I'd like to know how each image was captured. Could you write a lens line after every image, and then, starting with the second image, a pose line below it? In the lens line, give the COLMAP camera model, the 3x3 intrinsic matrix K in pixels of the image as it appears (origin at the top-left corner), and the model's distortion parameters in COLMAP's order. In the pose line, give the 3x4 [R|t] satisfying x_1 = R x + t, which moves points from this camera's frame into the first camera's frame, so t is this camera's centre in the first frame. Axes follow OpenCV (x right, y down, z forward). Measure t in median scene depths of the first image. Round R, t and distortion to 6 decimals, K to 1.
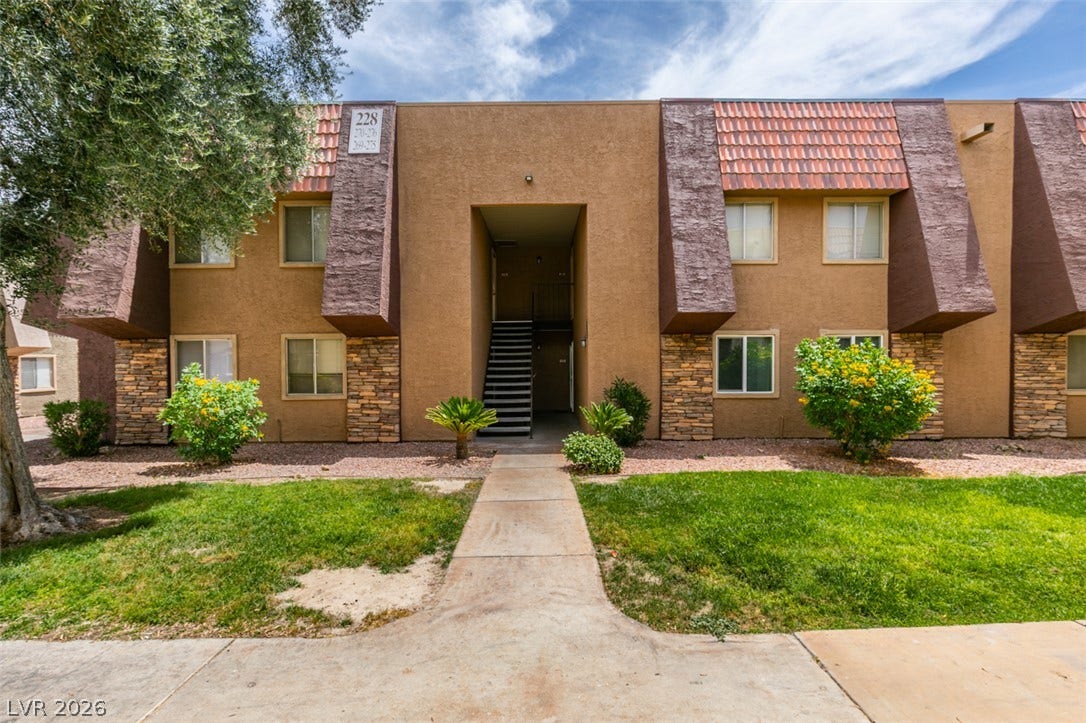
lens RADIAL K [[488.0, 0, 545.4], [0, 488.0, 364.1], [0, 0, 1]] dist [-0.004686, 0.004297]
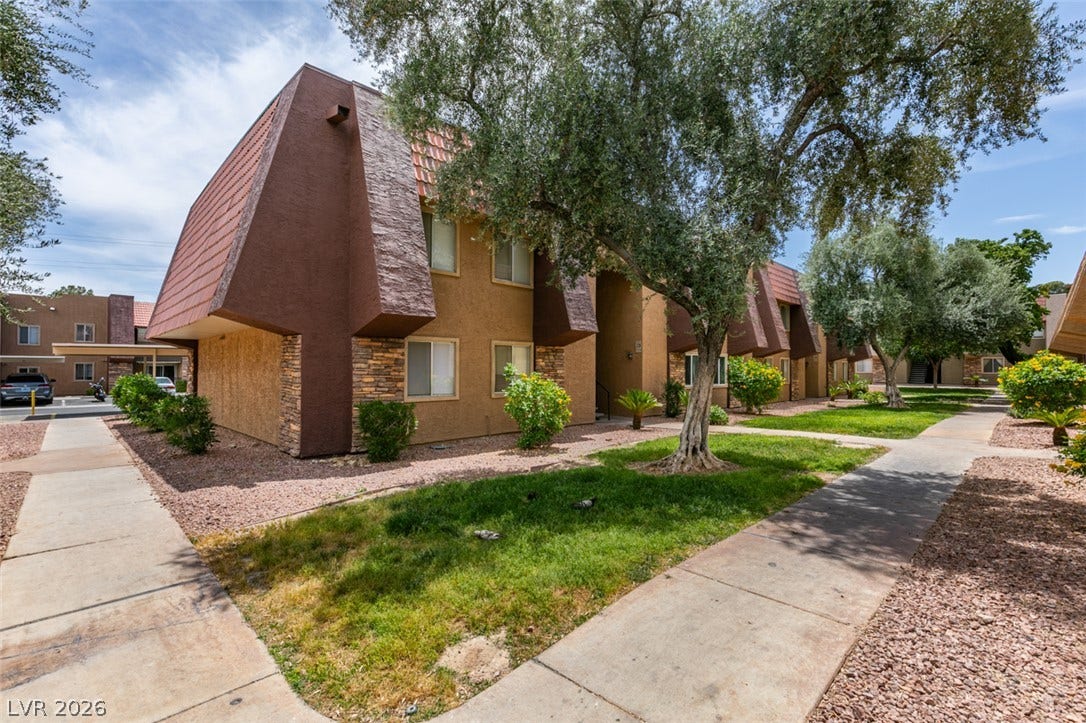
lens RADIAL K [[488.0, 0, 544.5], [0, 488.0, 367.4], [0, 0, 1]] dist [-0.004686, 0.004297]
pose [[0.715713, 0.014268, 0.698249, -1.267515], [0.000908, 0.999771, -0.021360, 0.027050], [-0.698394, 0.015922, 0.715536, 0.095472]]
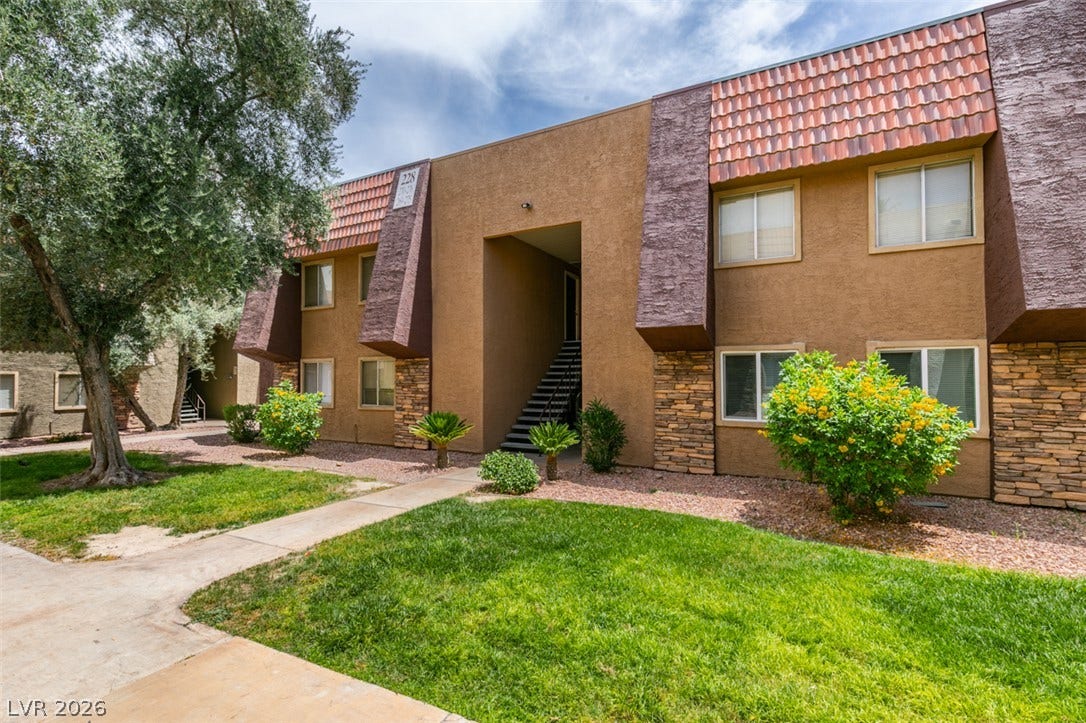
lens RADIAL K [[488.0, 0, 539.6], [0, 488.0, 363.5], [0, 0, 1]] dist [-0.004686, 0.004297]
pose [[0.881095, -0.007750, -0.472876, 0.482134], [-0.009661, 0.999362, -0.034381, -0.006154], [0.472841, 0.034861, 0.880458, 0.104550]]
